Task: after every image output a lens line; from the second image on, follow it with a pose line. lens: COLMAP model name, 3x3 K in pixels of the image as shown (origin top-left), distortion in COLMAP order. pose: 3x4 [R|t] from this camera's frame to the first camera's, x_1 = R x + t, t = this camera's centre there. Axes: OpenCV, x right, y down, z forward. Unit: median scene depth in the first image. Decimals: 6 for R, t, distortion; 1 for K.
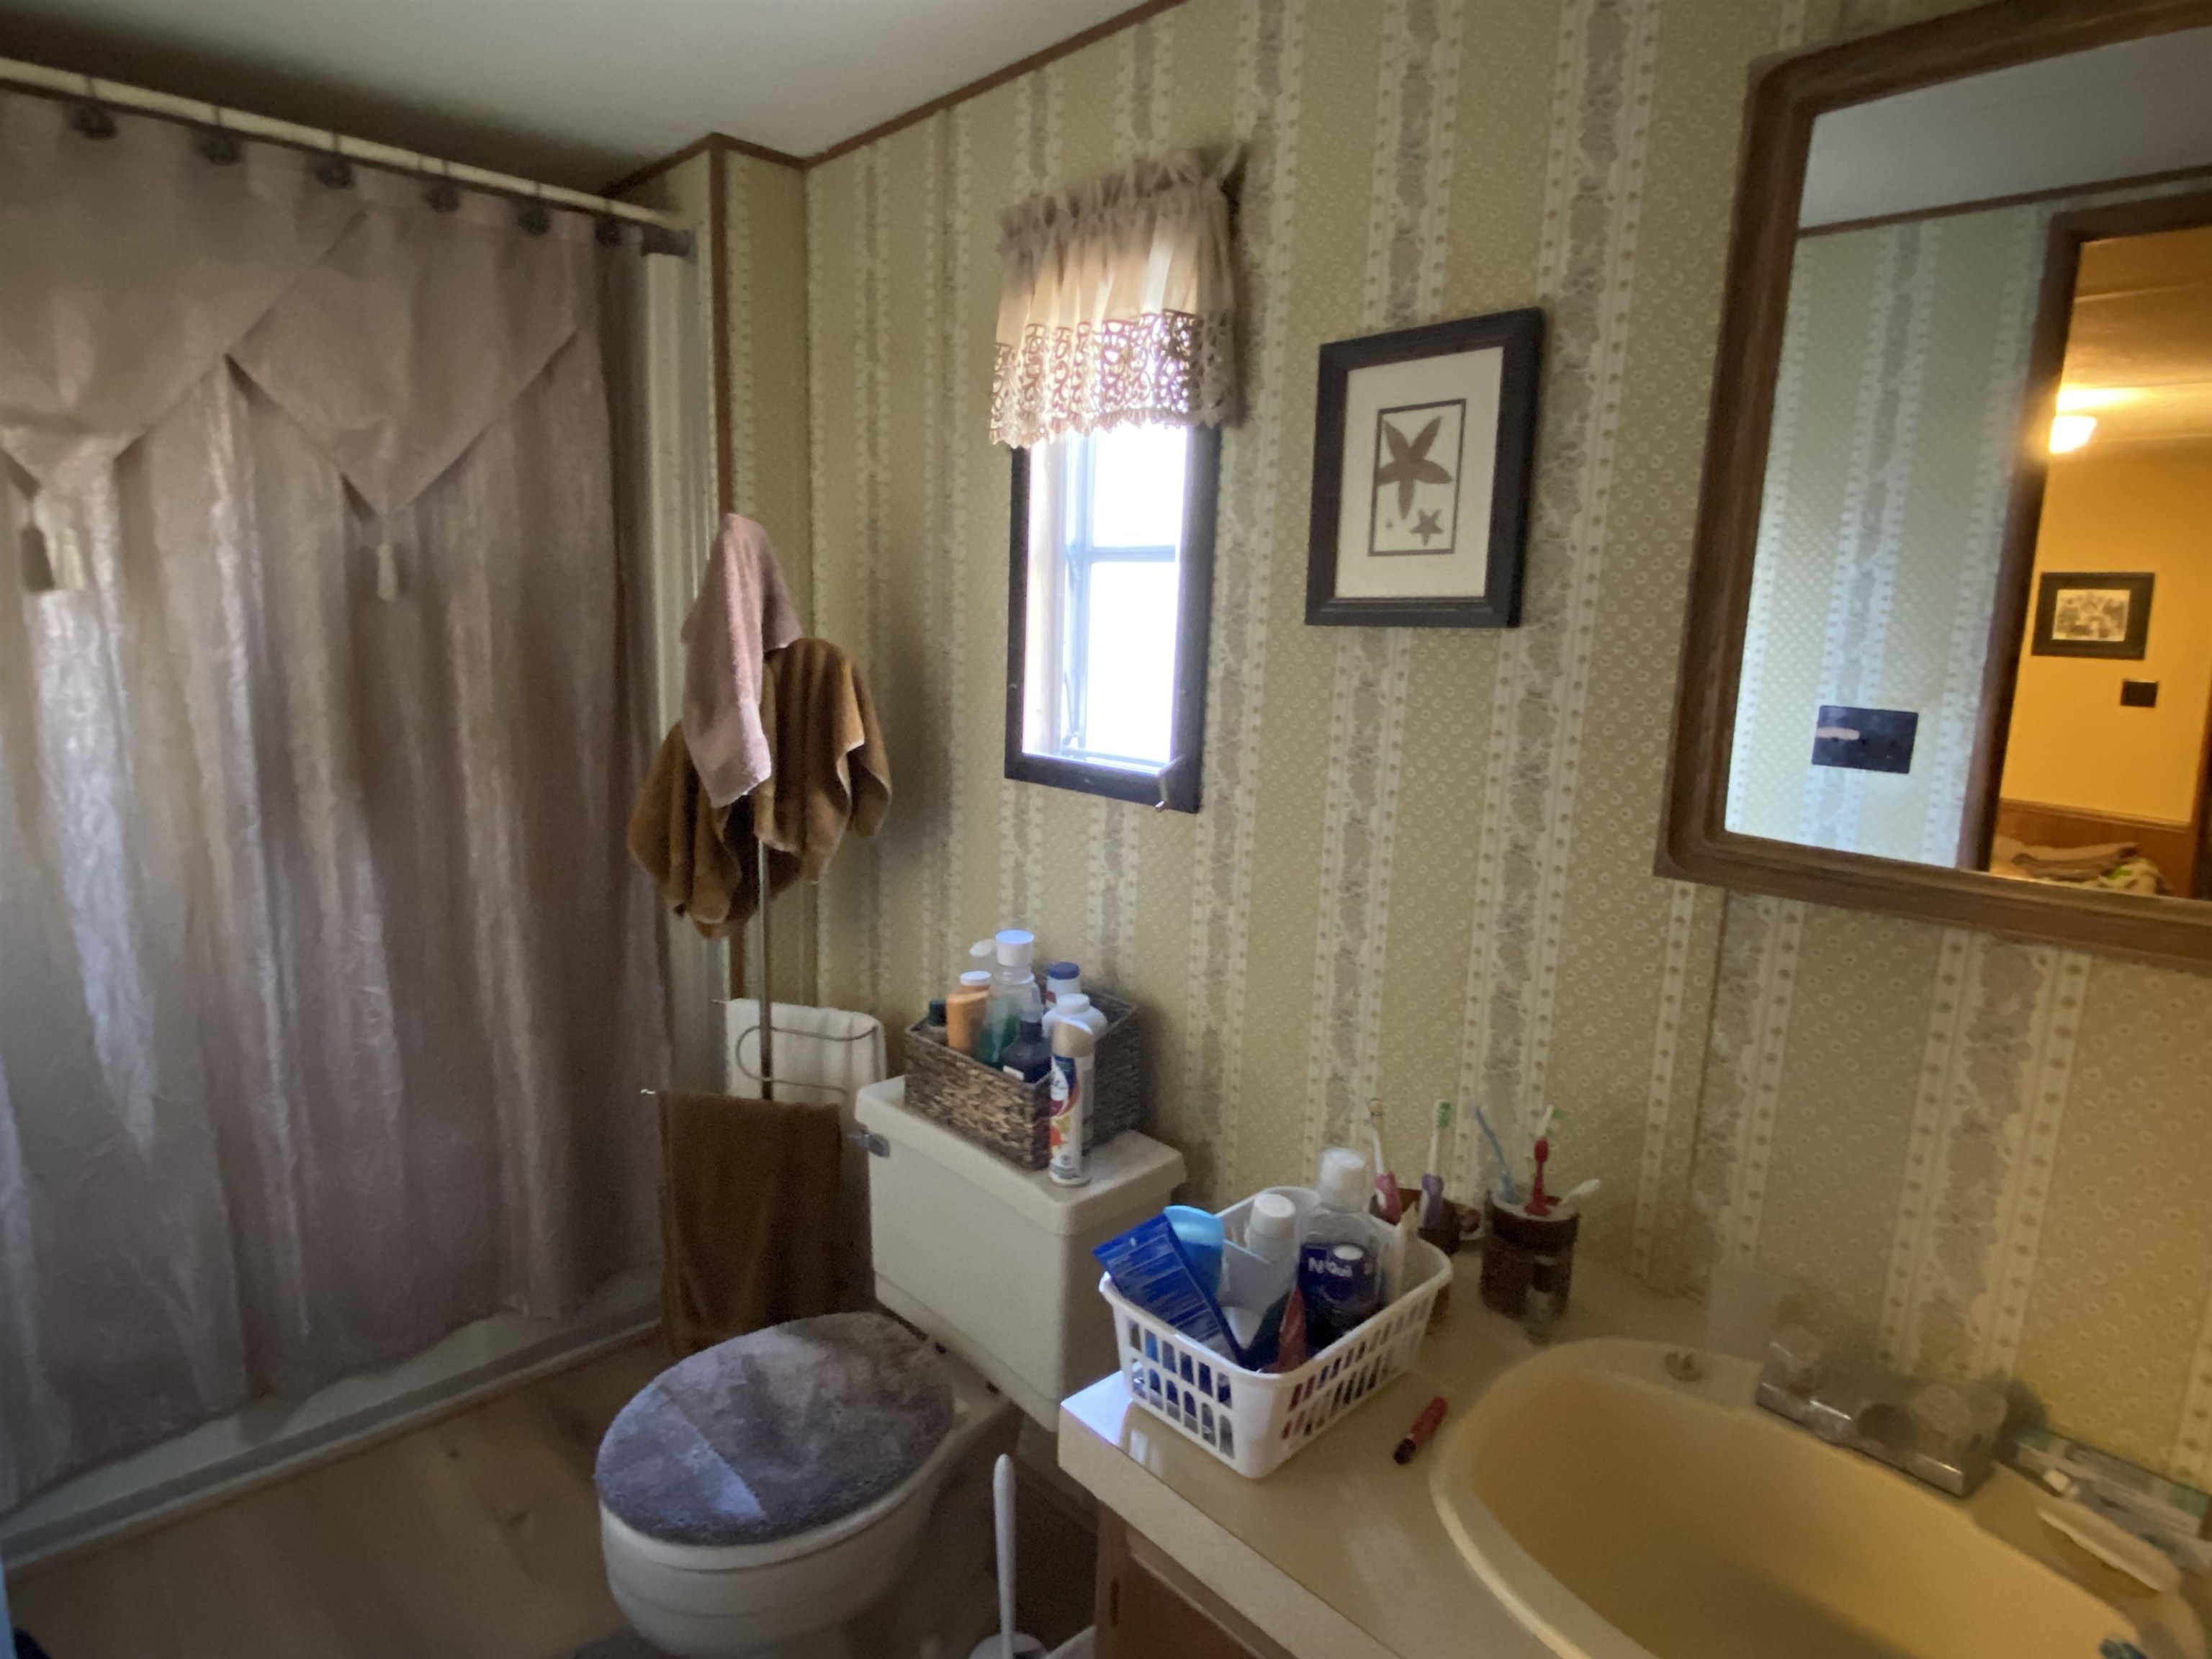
lens RADIAL K [[1154.6, 0, 1087.5], [0, 1154.6, 823.4], [0, 0, 1]] dist [-0.024373, -0.014437]
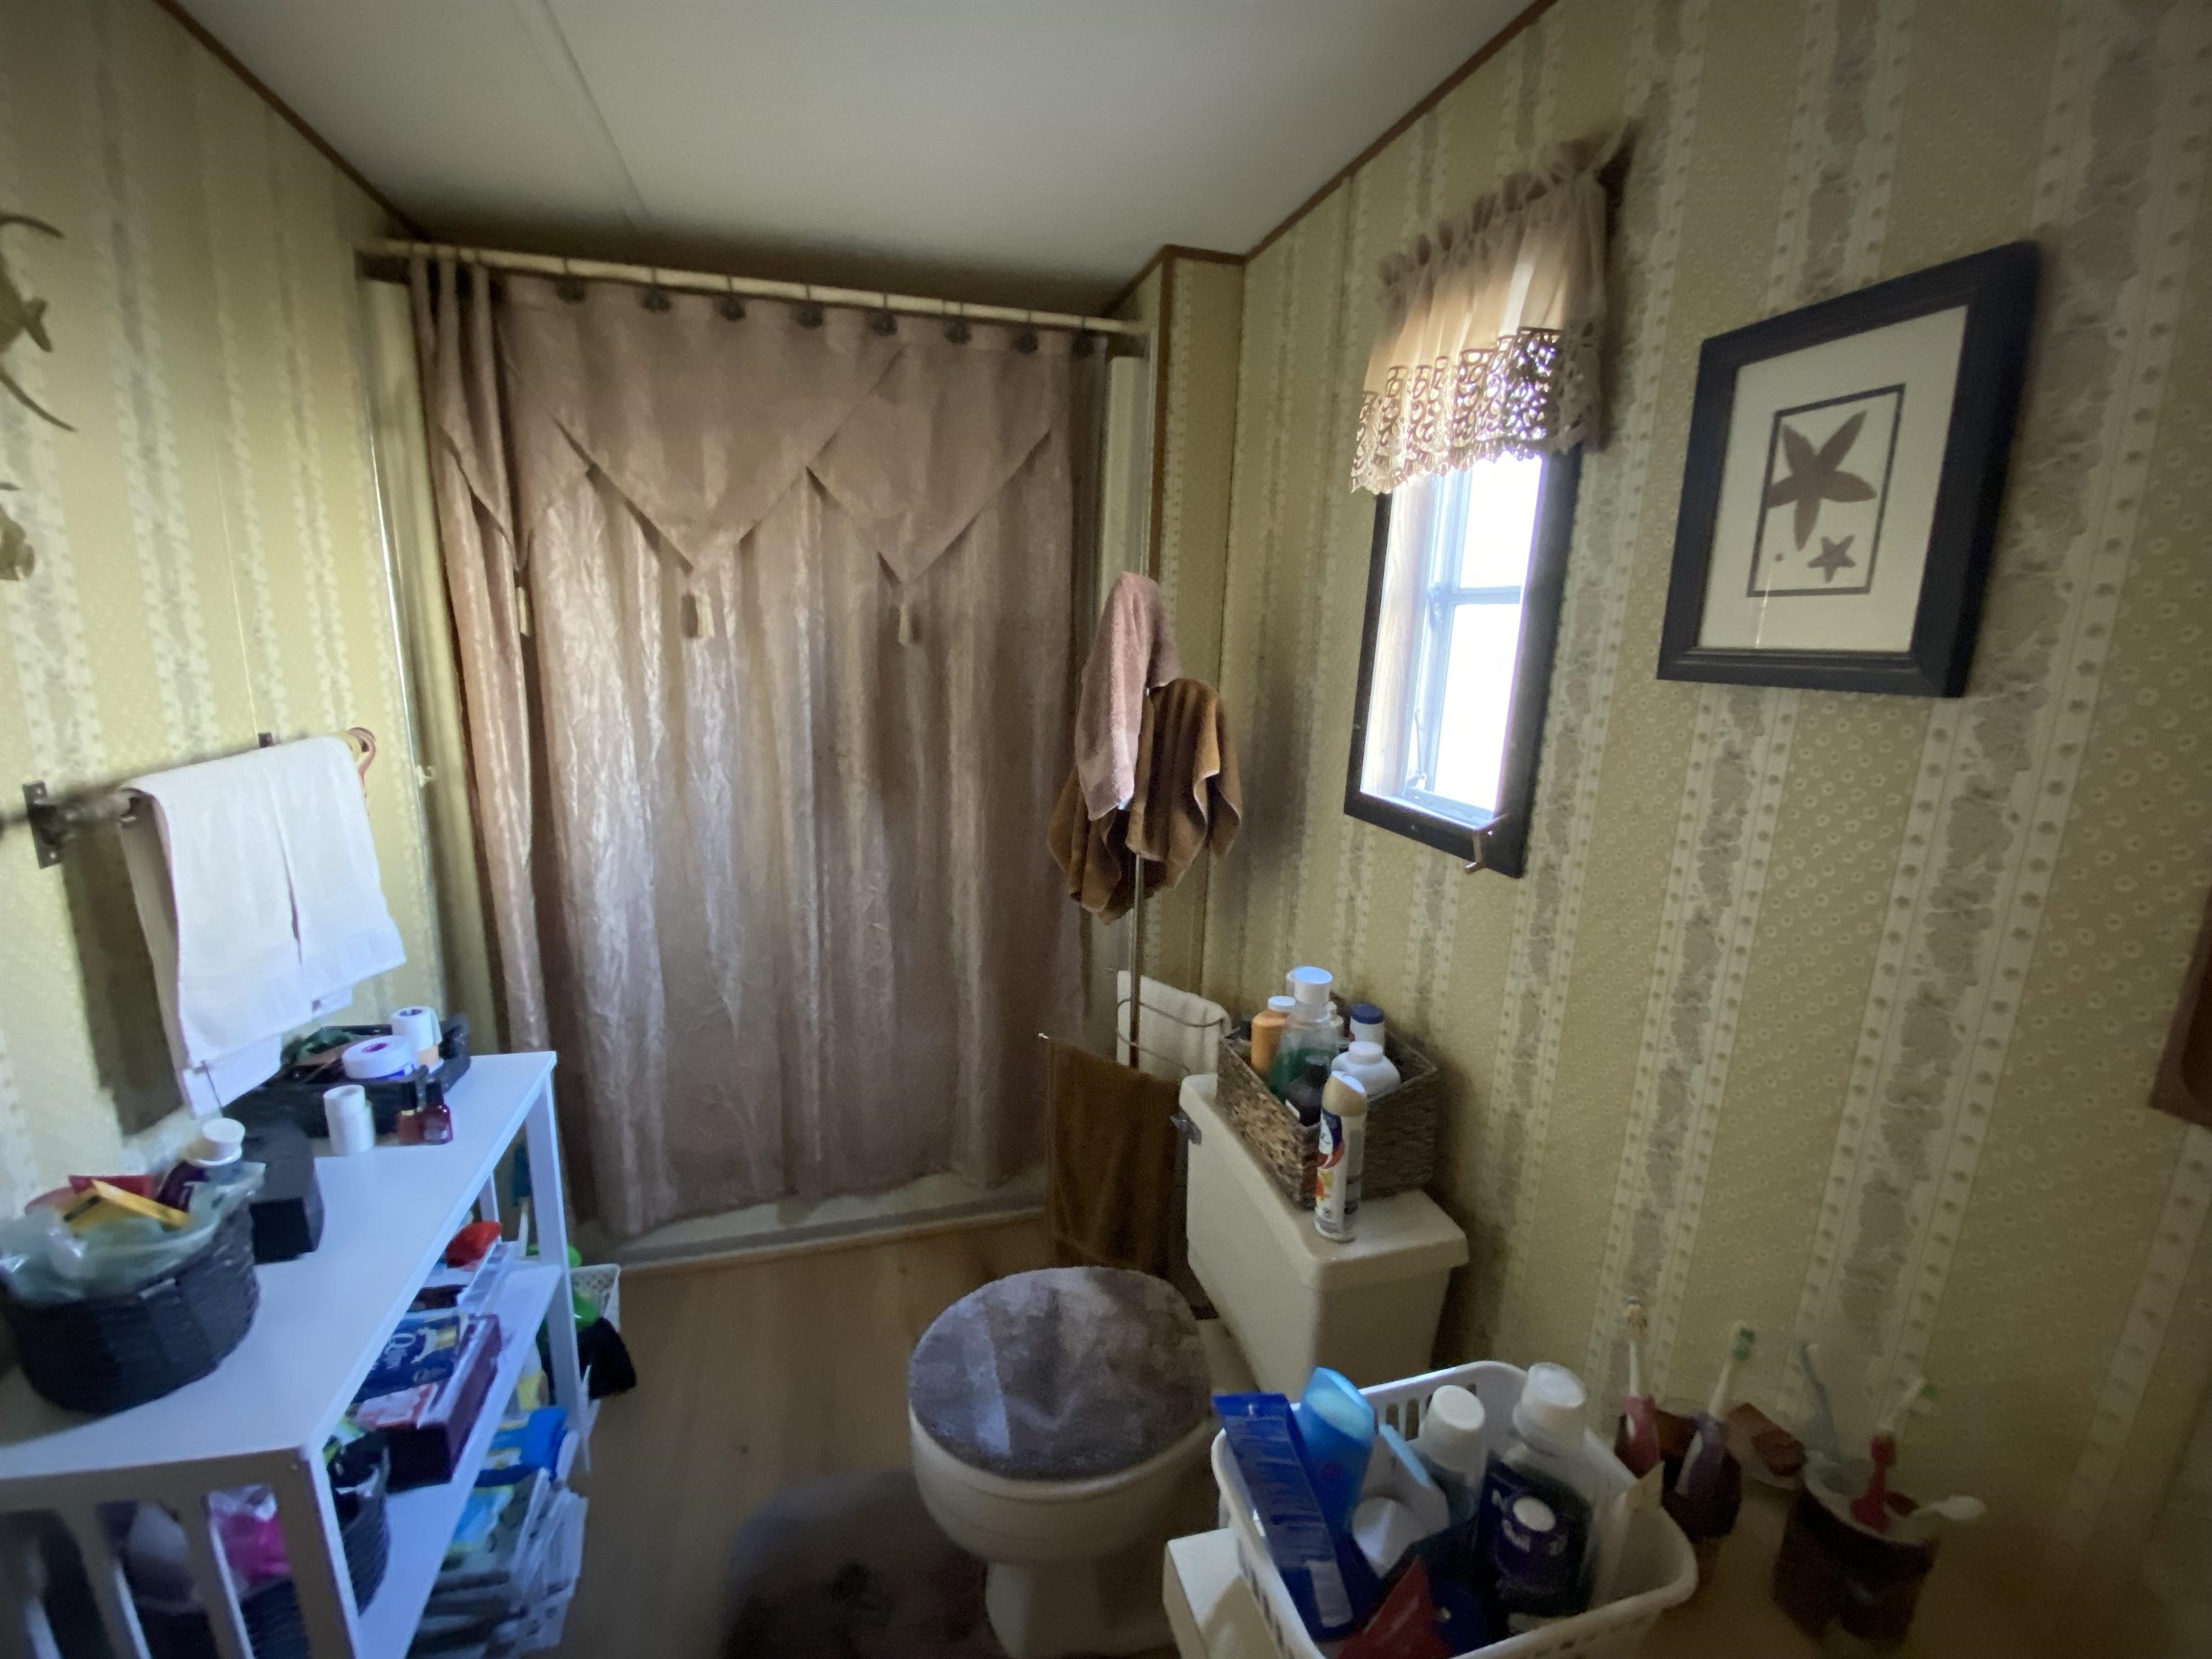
lens RADIAL K [[912.6, 0, 1061.7], [0, 912.6, 827.7], [0, 0, 1]] dist [-0.023403, -0.006284]
pose [[0.879691, 0.088639, -0.467212, 0.093626], [-0.079227, 0.996062, 0.039800, -0.042842], [0.468900, 0.002004, 0.883249, 0.162595]]
